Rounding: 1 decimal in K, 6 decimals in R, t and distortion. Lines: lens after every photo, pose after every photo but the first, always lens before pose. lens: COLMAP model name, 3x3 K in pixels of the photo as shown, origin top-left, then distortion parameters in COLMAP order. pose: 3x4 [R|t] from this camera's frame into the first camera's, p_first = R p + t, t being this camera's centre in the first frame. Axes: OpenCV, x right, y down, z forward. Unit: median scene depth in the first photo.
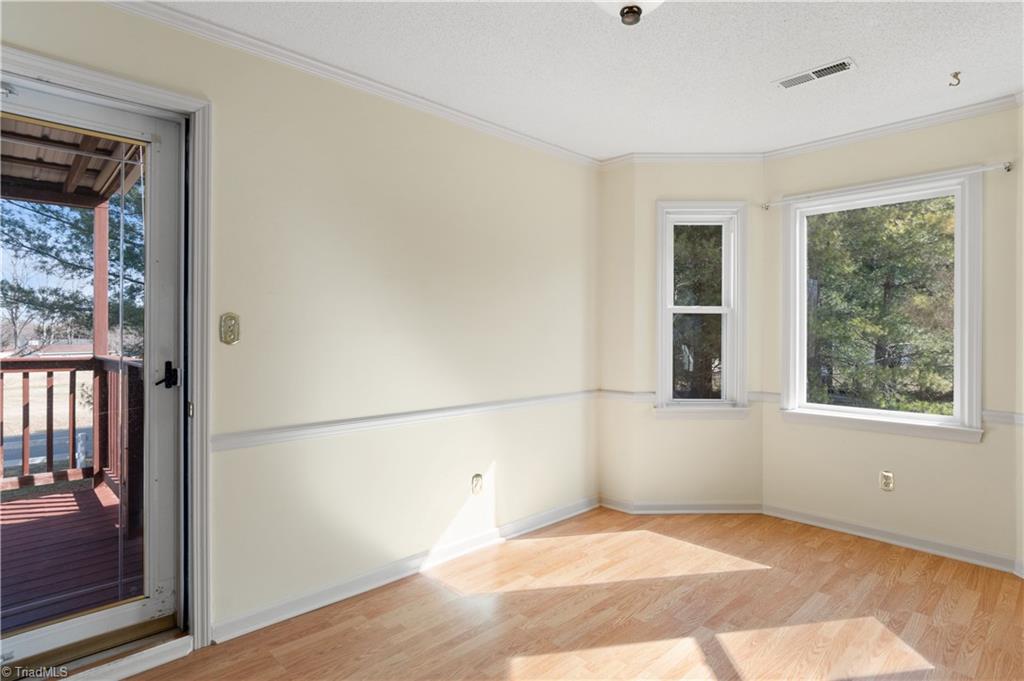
lens RADIAL K [[545.6, 0, 512.3], [0, 545.6, 344.2], [0, 0, 1]] dist [0.000636, 0.006599]
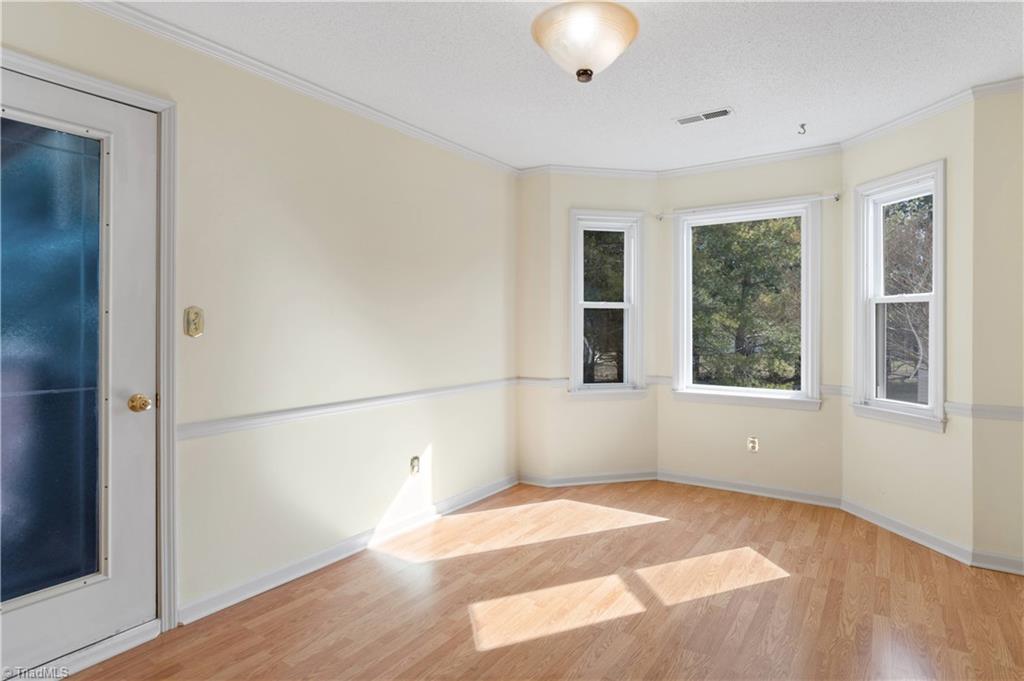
lens RADIAL K [[545.6, 0, 512.0], [0, 545.6, 341.7], [0, 0, 1]] dist [0.000636, 0.006599]
pose [[0.979874, -0.007639, 0.199470, -0.105058], [0.006080, 0.999946, 0.008429, 0.003420], [-0.199524, -0.007047, 0.979868, -0.109822]]
